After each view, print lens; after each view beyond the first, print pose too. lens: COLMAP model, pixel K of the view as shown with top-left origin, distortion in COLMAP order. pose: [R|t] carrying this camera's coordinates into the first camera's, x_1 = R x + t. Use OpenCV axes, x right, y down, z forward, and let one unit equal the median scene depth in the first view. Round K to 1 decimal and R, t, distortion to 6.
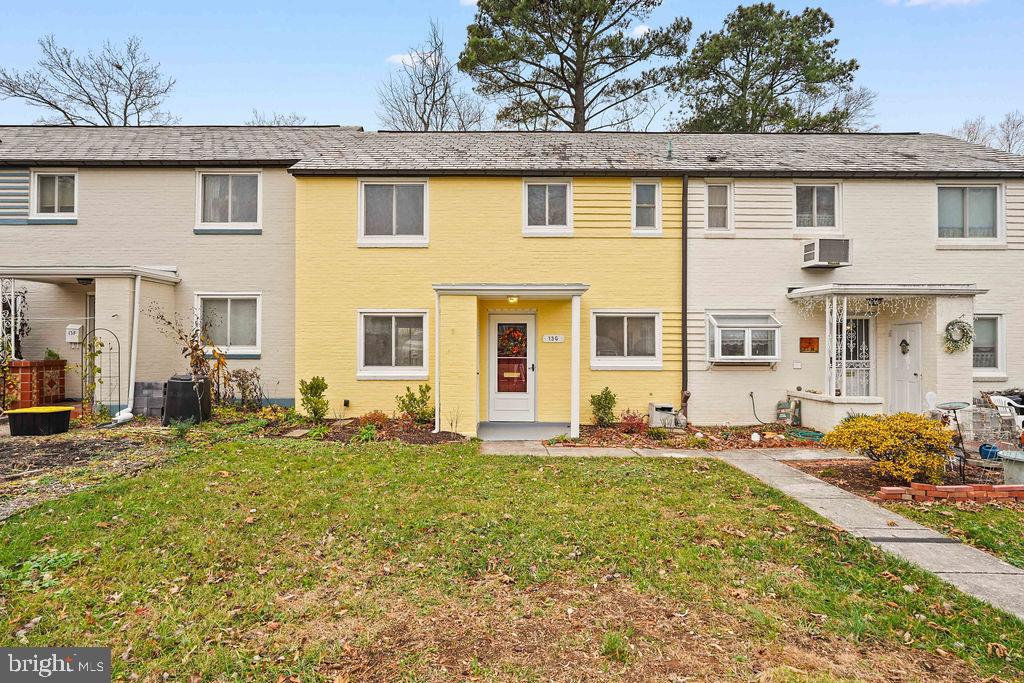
lens RADIAL K [[517.8, 0, 504.1], [0, 517.8, 319.4], [0, 0, 1]] dist [-0.005751, 0.000819]
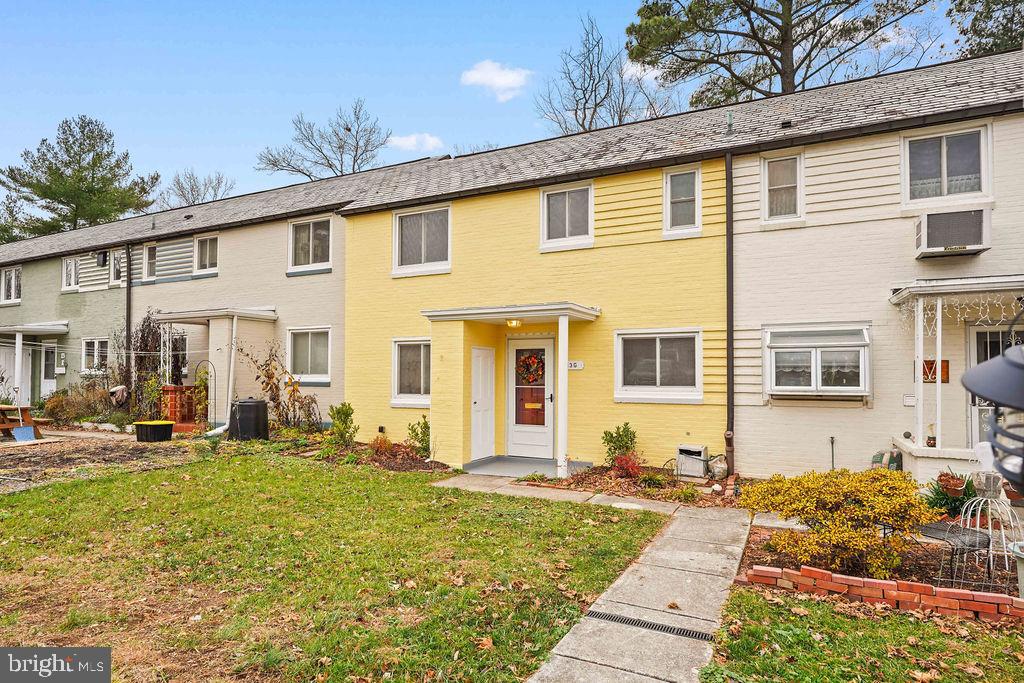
lens RADIAL K [[587.5, 0, 511.6], [0, 587.5, 341.1], [0, 0, 1]] dist [0.001476, 0.001641]
pose [[0.891887, -0.027420, -0.451426, 0.448228], [0.021263, 0.999599, -0.018707, 0.012323], [0.451758, 0.007086, 0.892112, 0.065222]]
